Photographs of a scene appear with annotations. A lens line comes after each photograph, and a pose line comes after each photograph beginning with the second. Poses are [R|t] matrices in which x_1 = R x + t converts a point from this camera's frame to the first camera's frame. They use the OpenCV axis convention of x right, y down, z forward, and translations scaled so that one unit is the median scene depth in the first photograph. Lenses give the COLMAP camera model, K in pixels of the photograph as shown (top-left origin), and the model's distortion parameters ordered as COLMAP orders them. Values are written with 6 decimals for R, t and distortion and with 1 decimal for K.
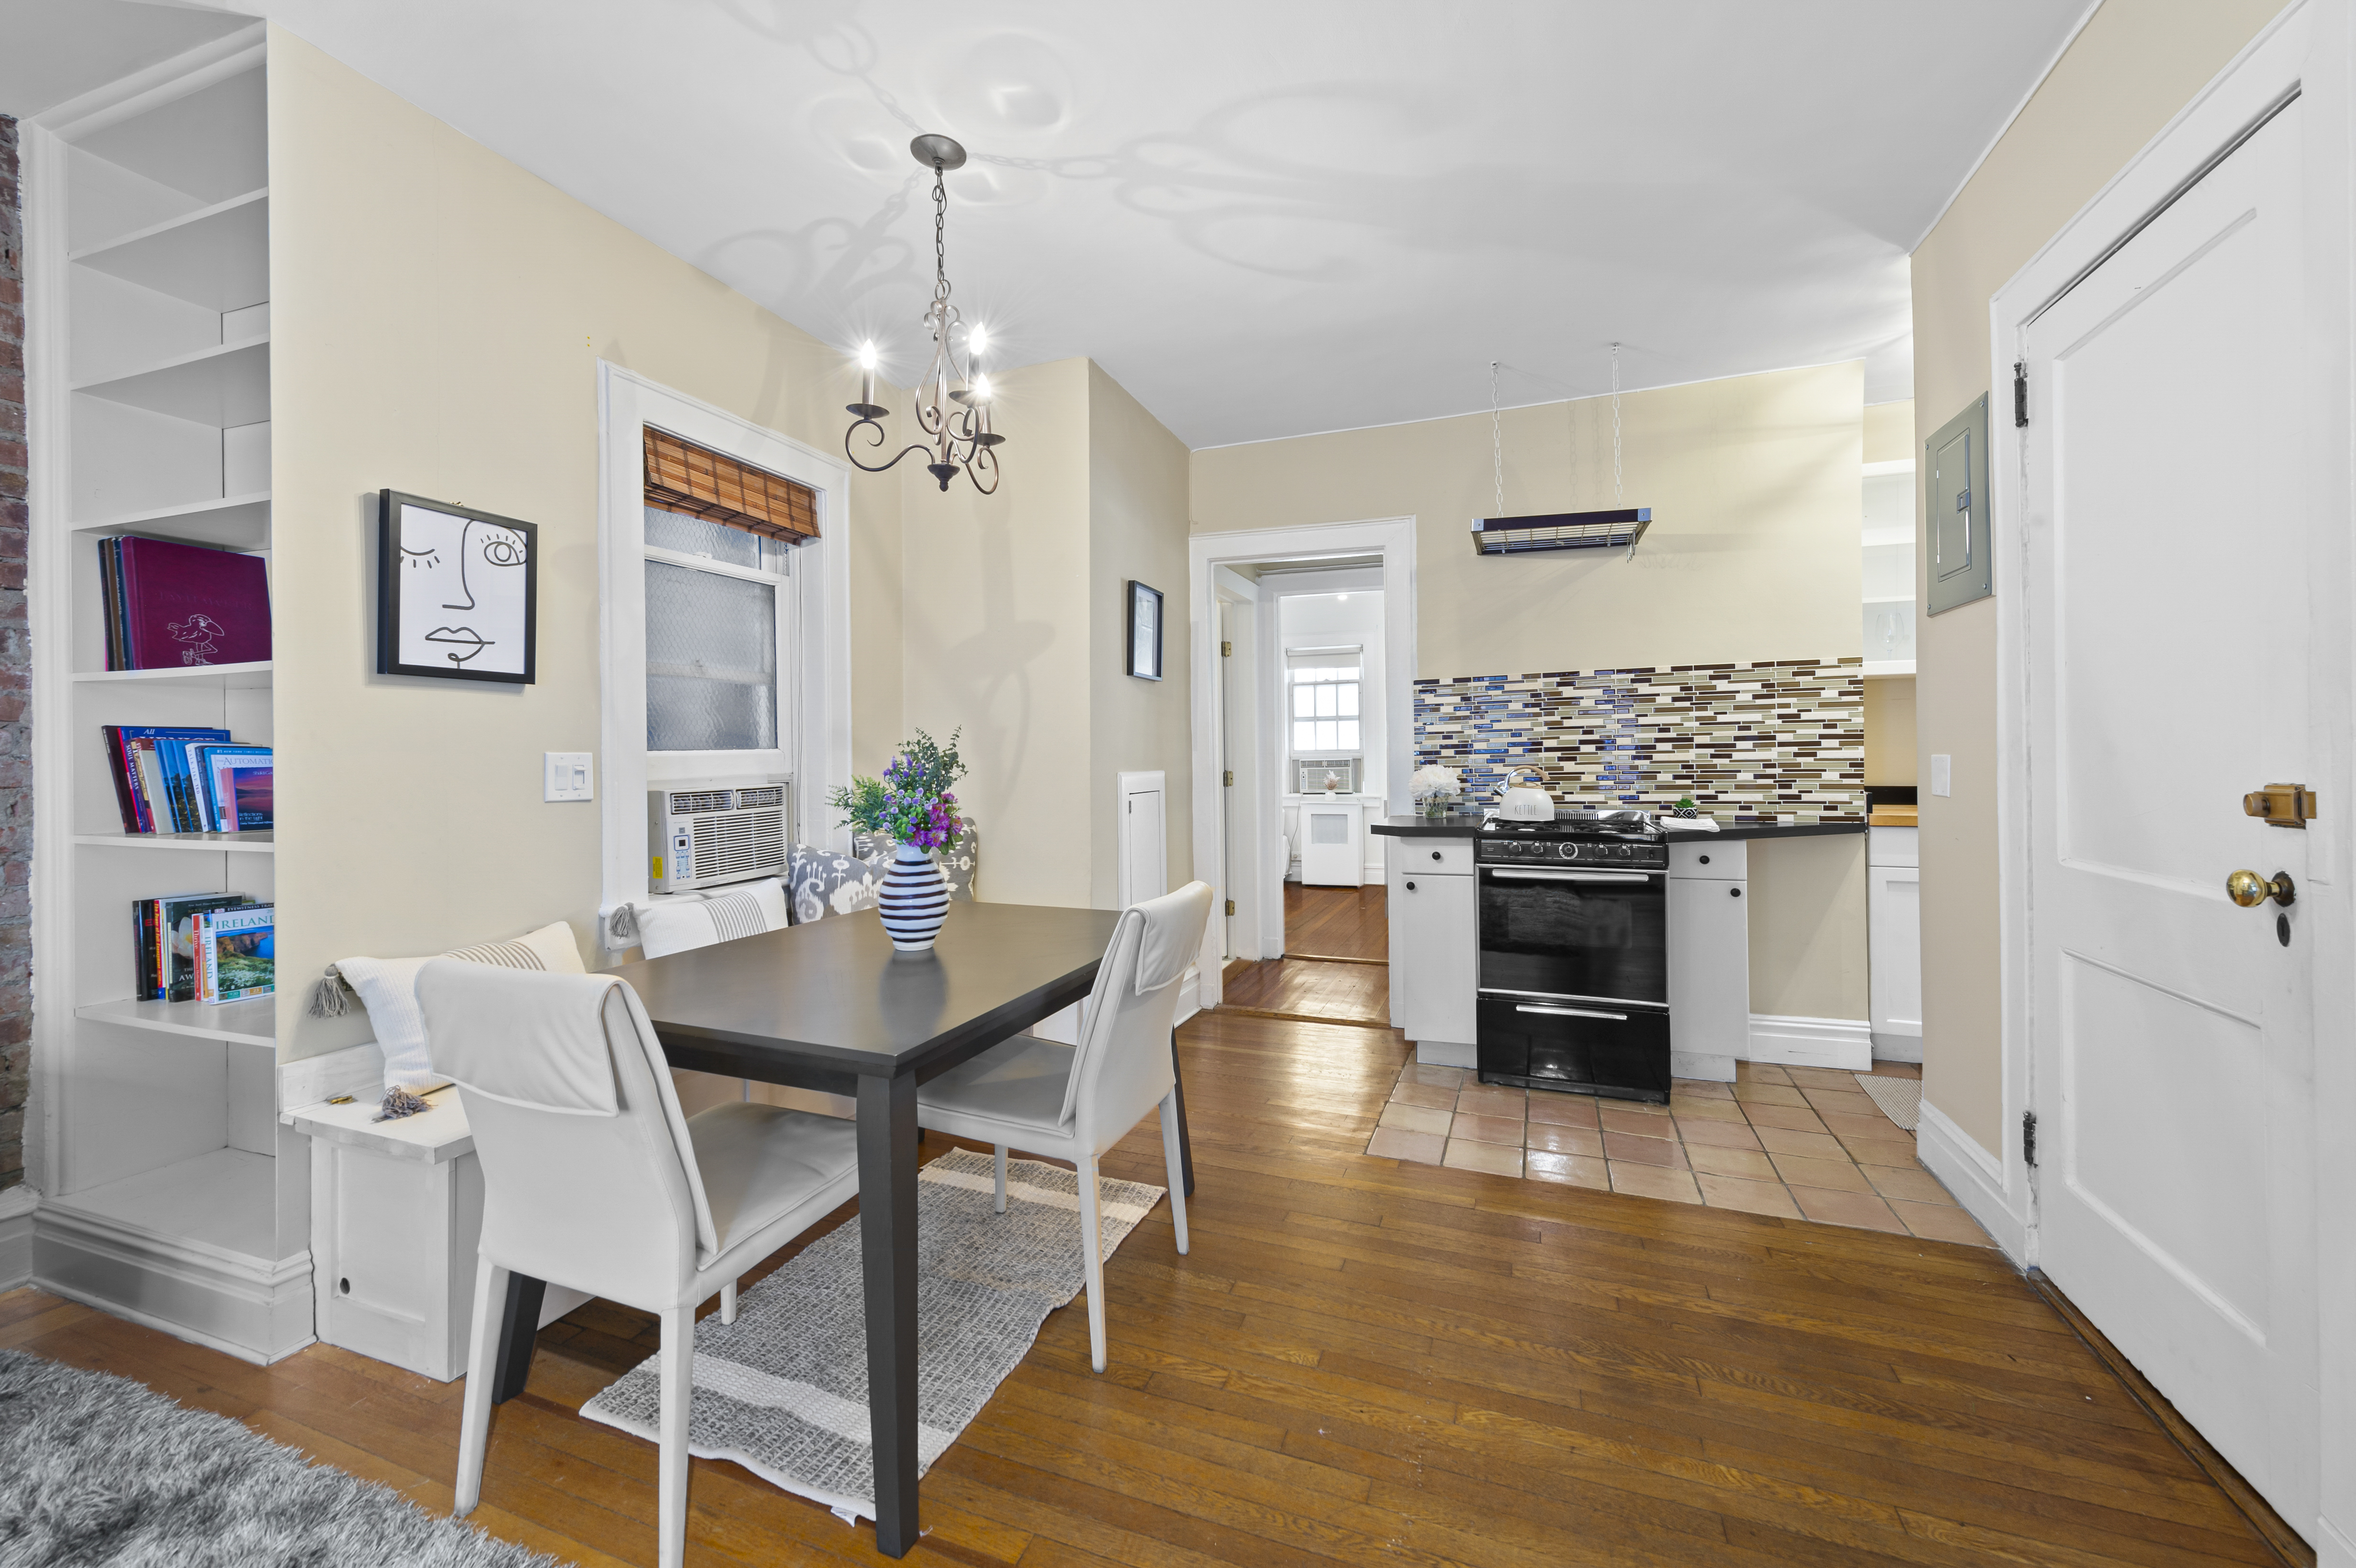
lens RADIAL K [[929.2, 0, 1184.8], [0, 929.2, 761.2], [0, 0, 1]] dist [0.019545, -0.005720]
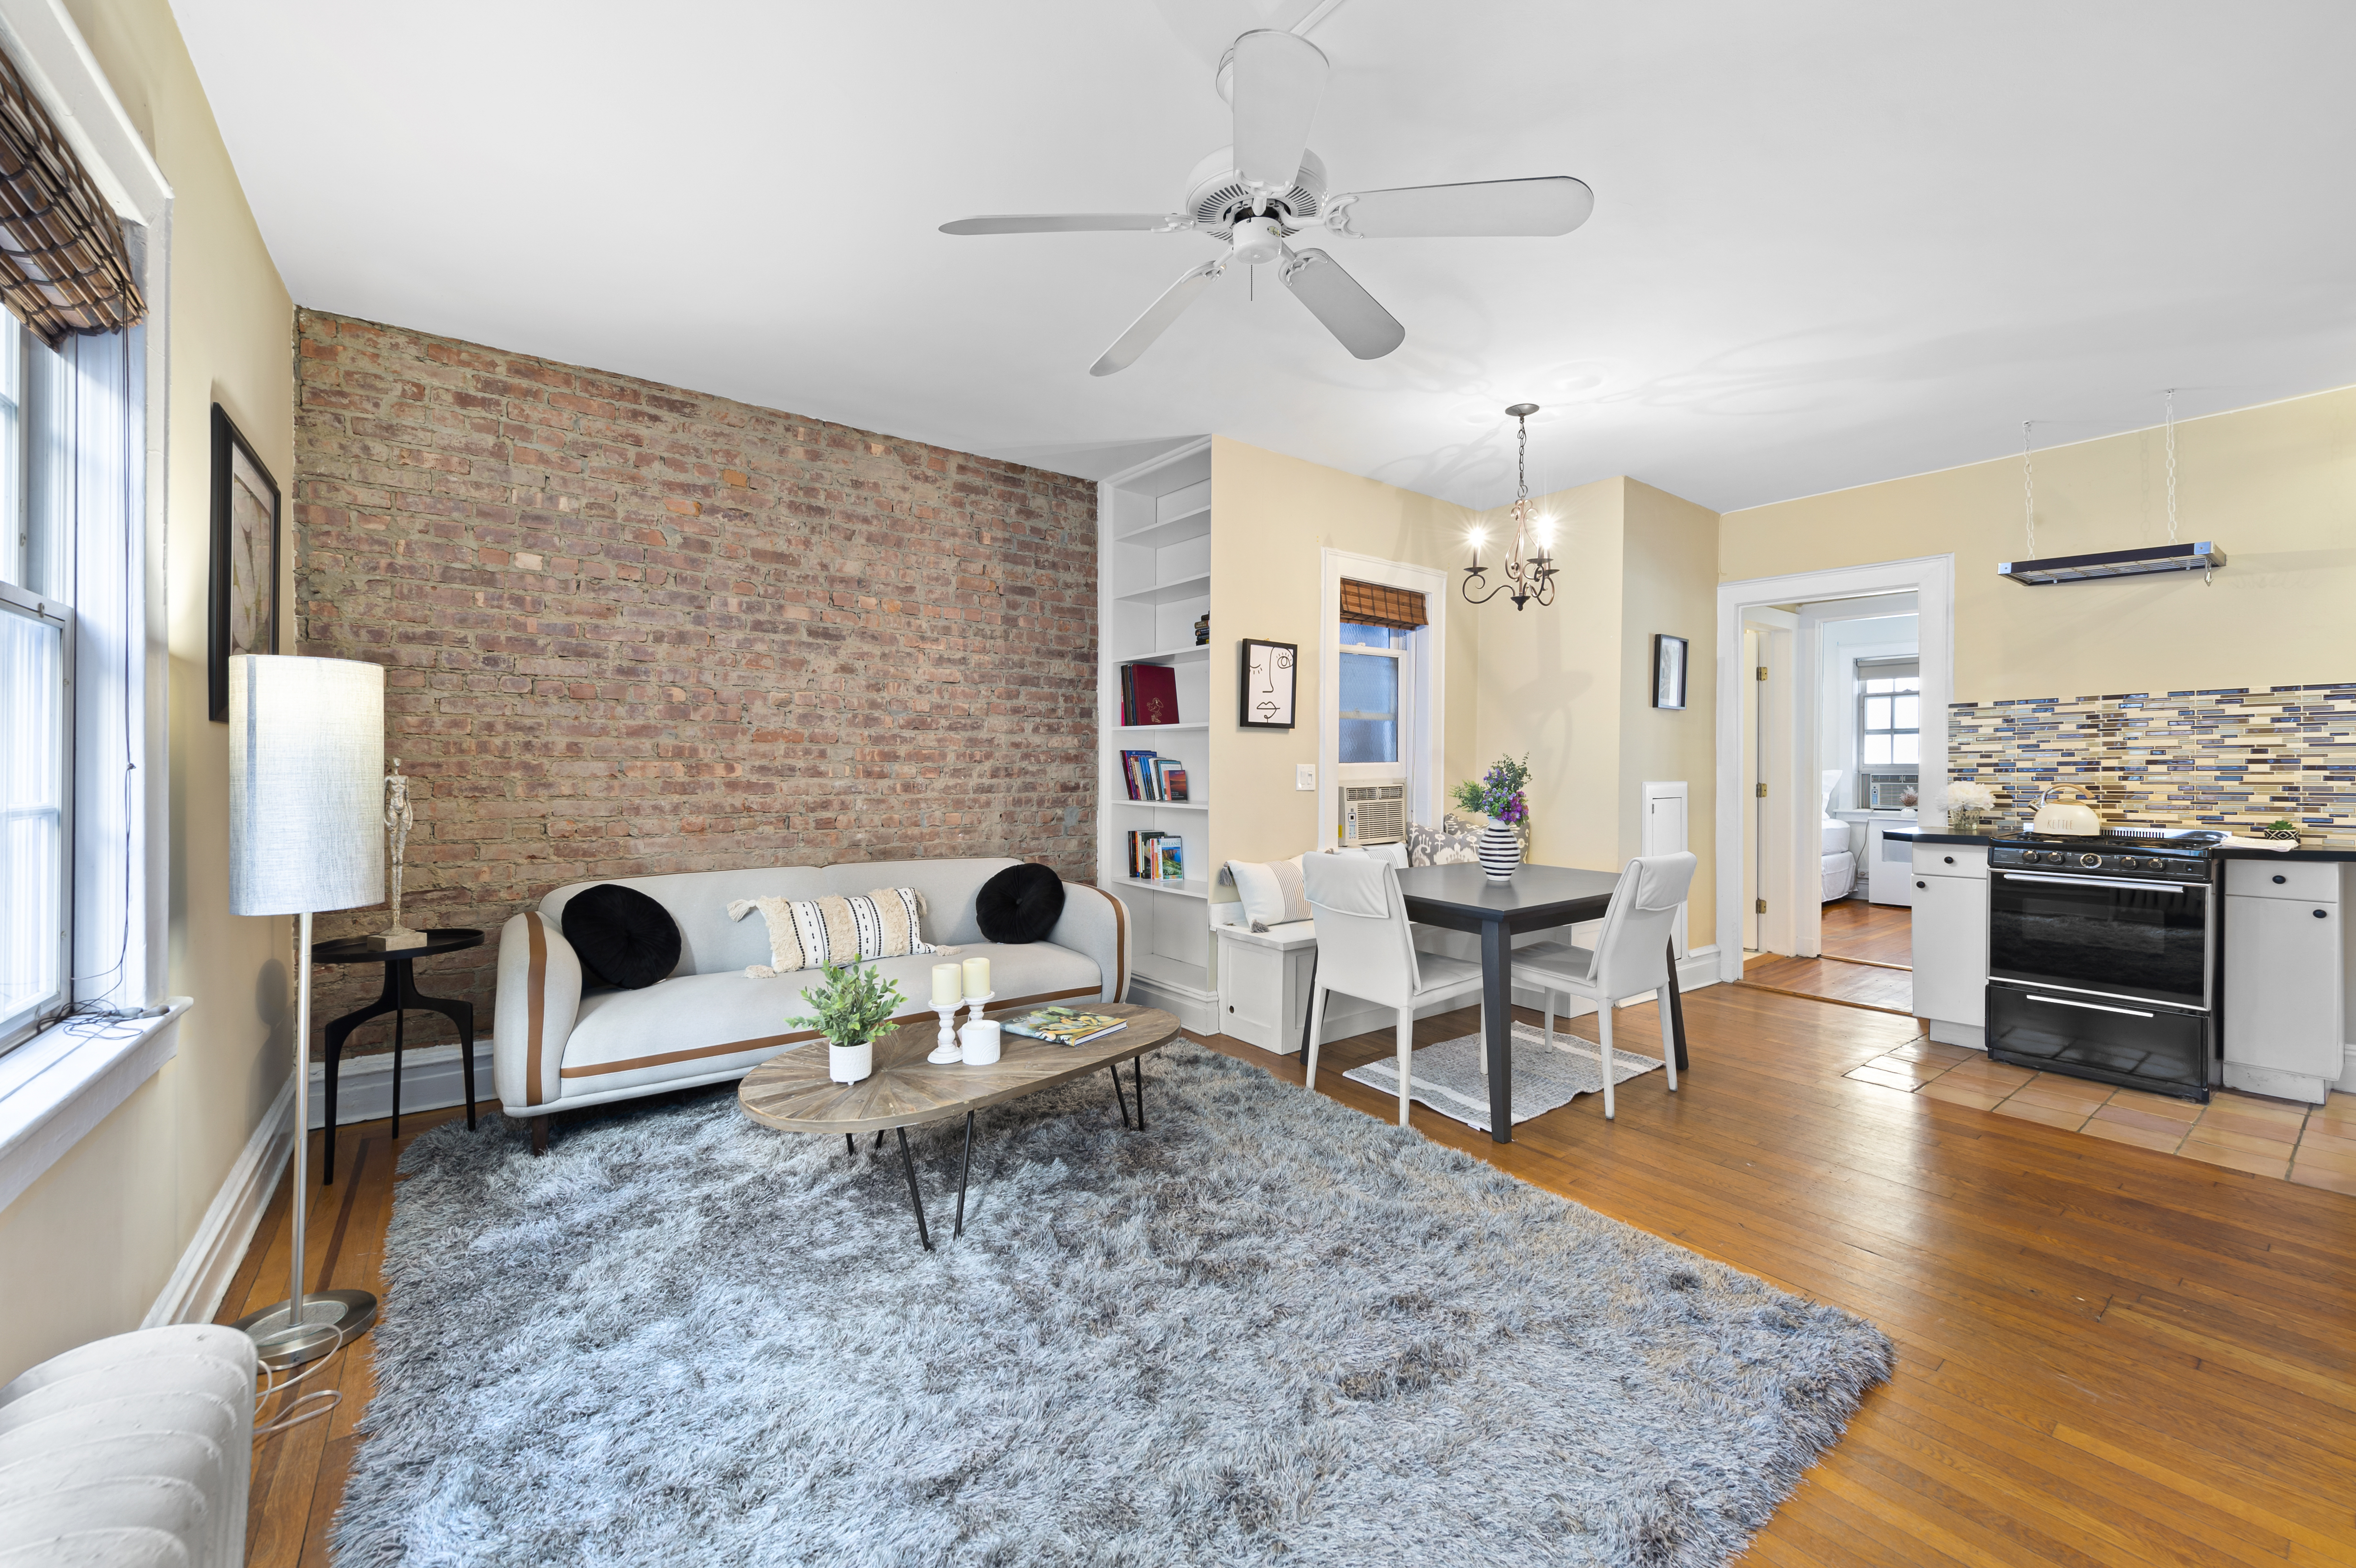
lens RADIAL K [[926.8, 0, 1183.5], [0, 926.8, 775.5], [0, 0, 1]] dist [0.016086, -0.005655]
pose [[0.848698, 0.017744, -0.528580, 0.092858], [-0.013698, 0.999839, 0.011569, -0.004466], [0.528700, -0.002578, 0.848805, -0.593645]]
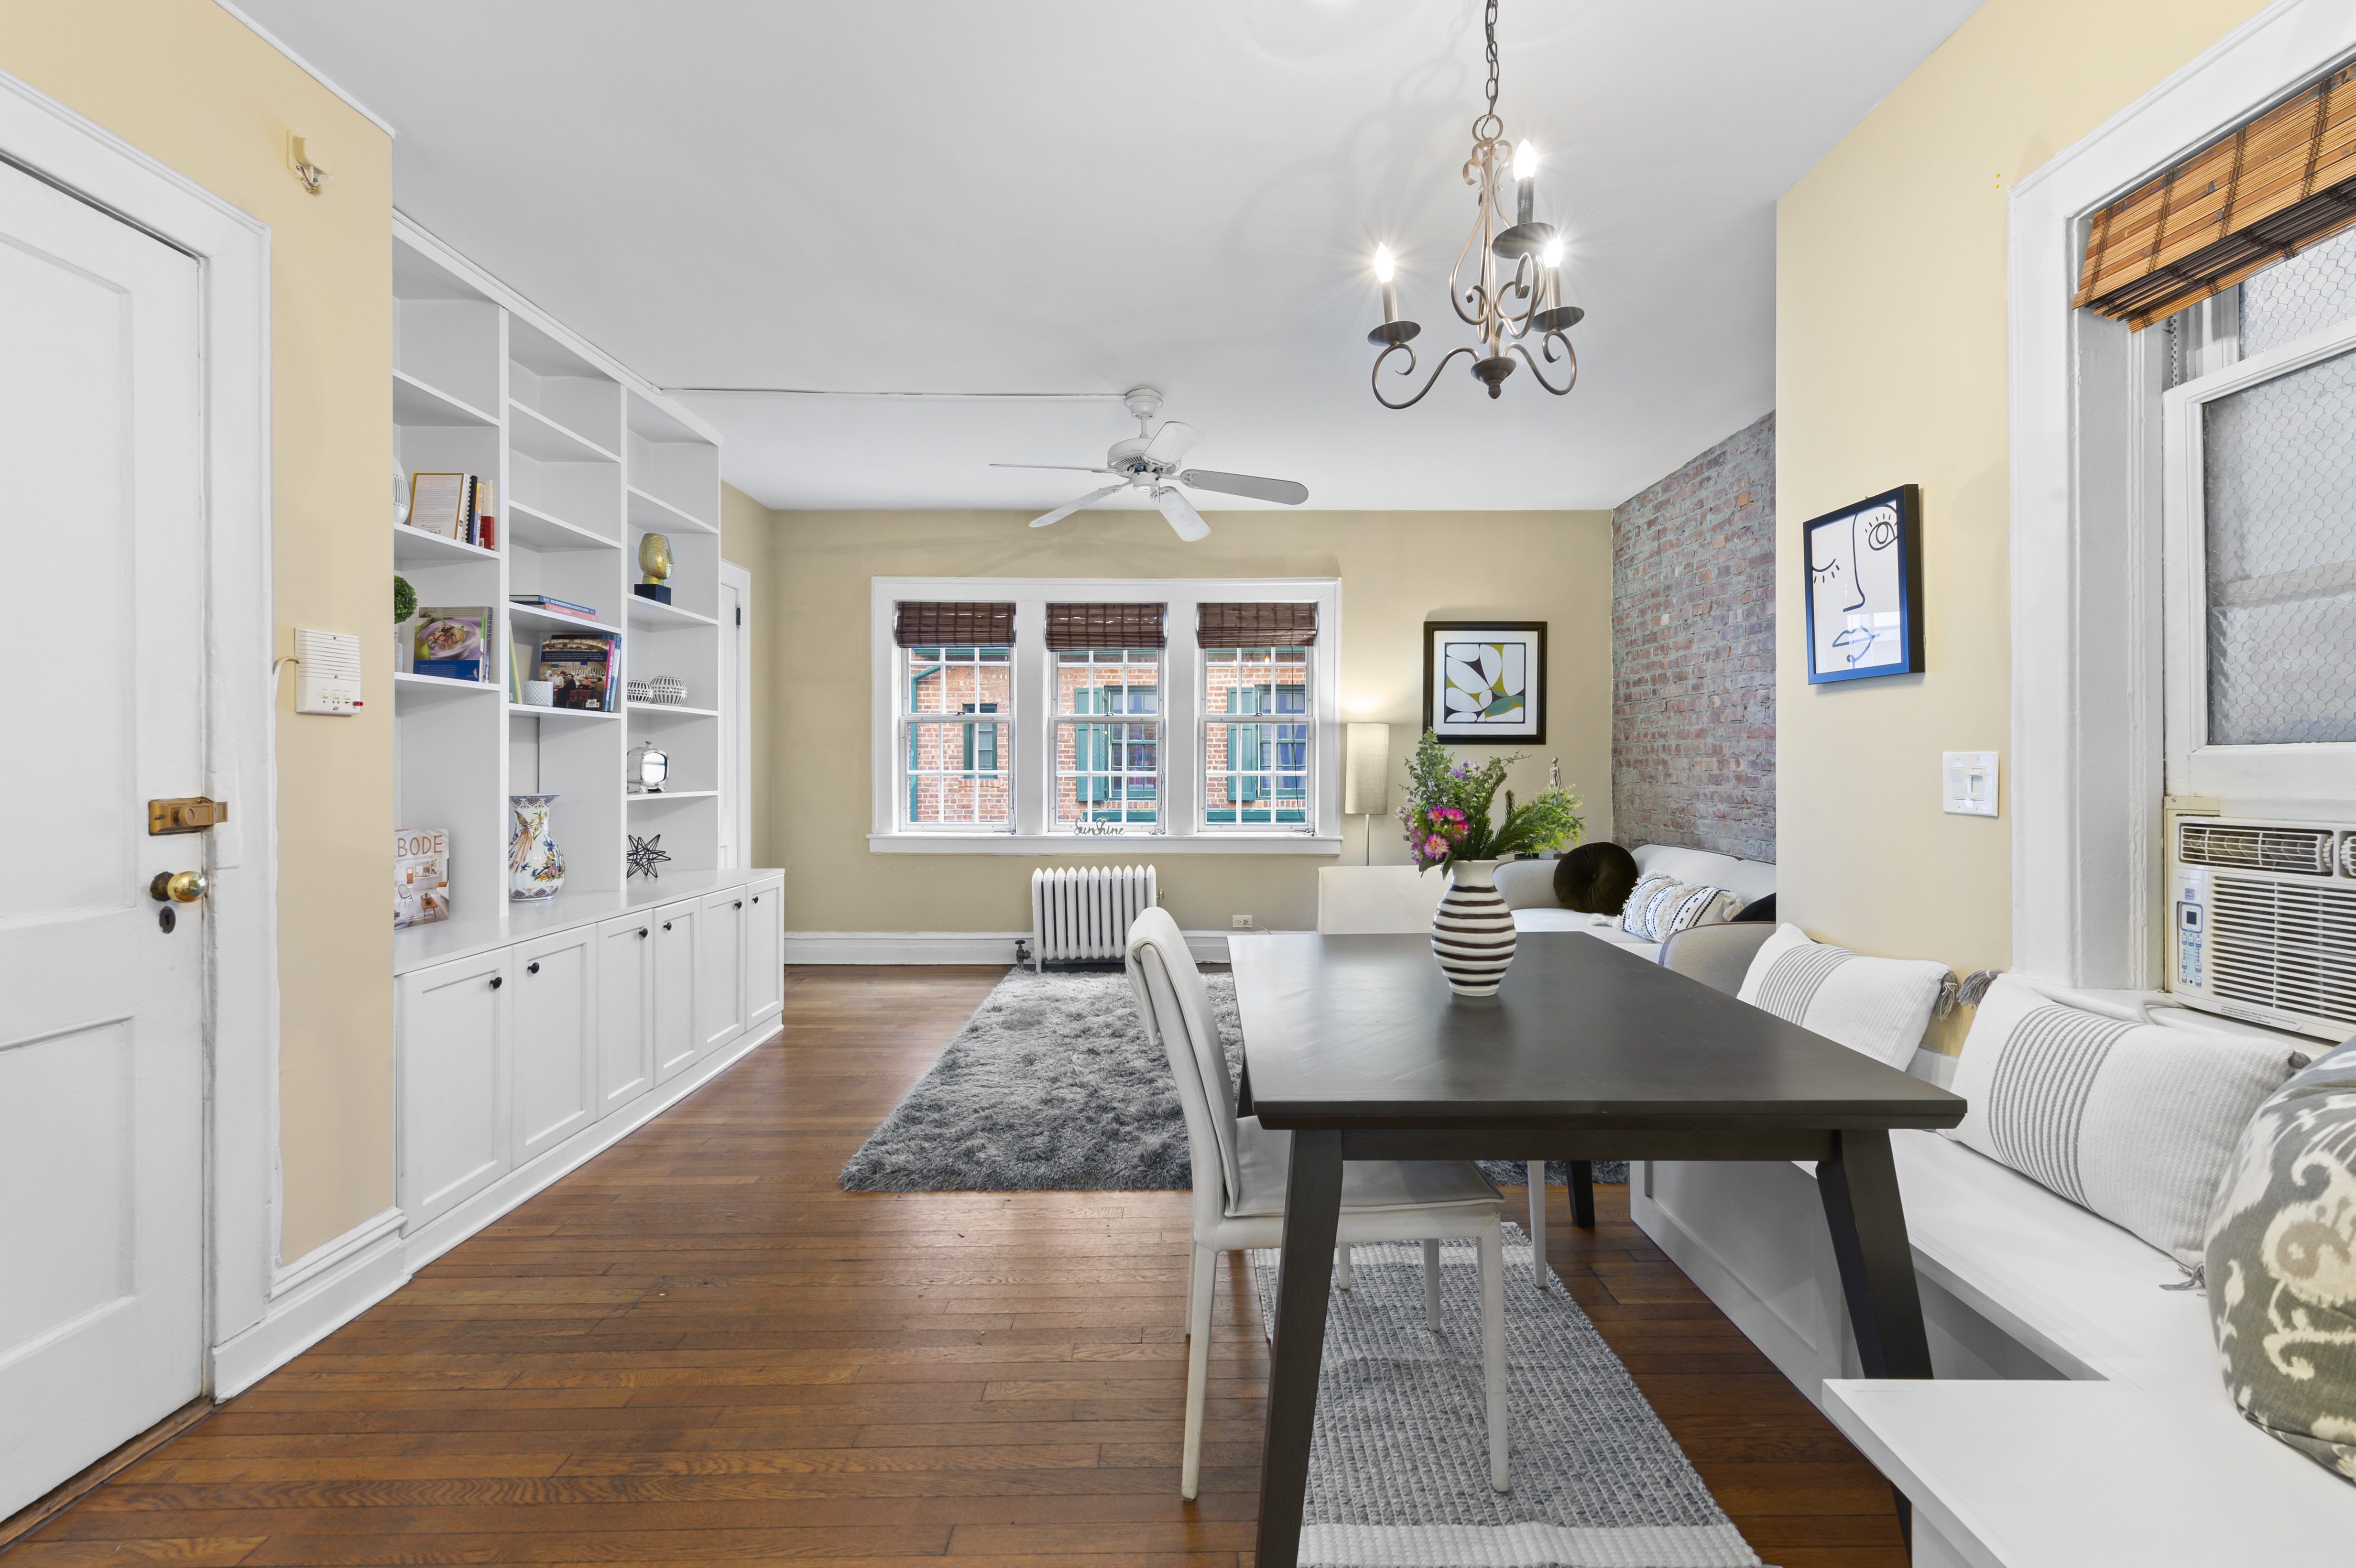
lens RADIAL K [[929.2, 0, 1184.8], [0, 929.2, 761.2], [0, 0, 1]] dist [0.019545, -0.005720]
pose [[-0.935277, 0.010663, -0.353755, 0.185562], [0.009167, 0.999941, 0.005903, -0.010231], [0.353797, 0.002278, -0.935319, 1.288302]]
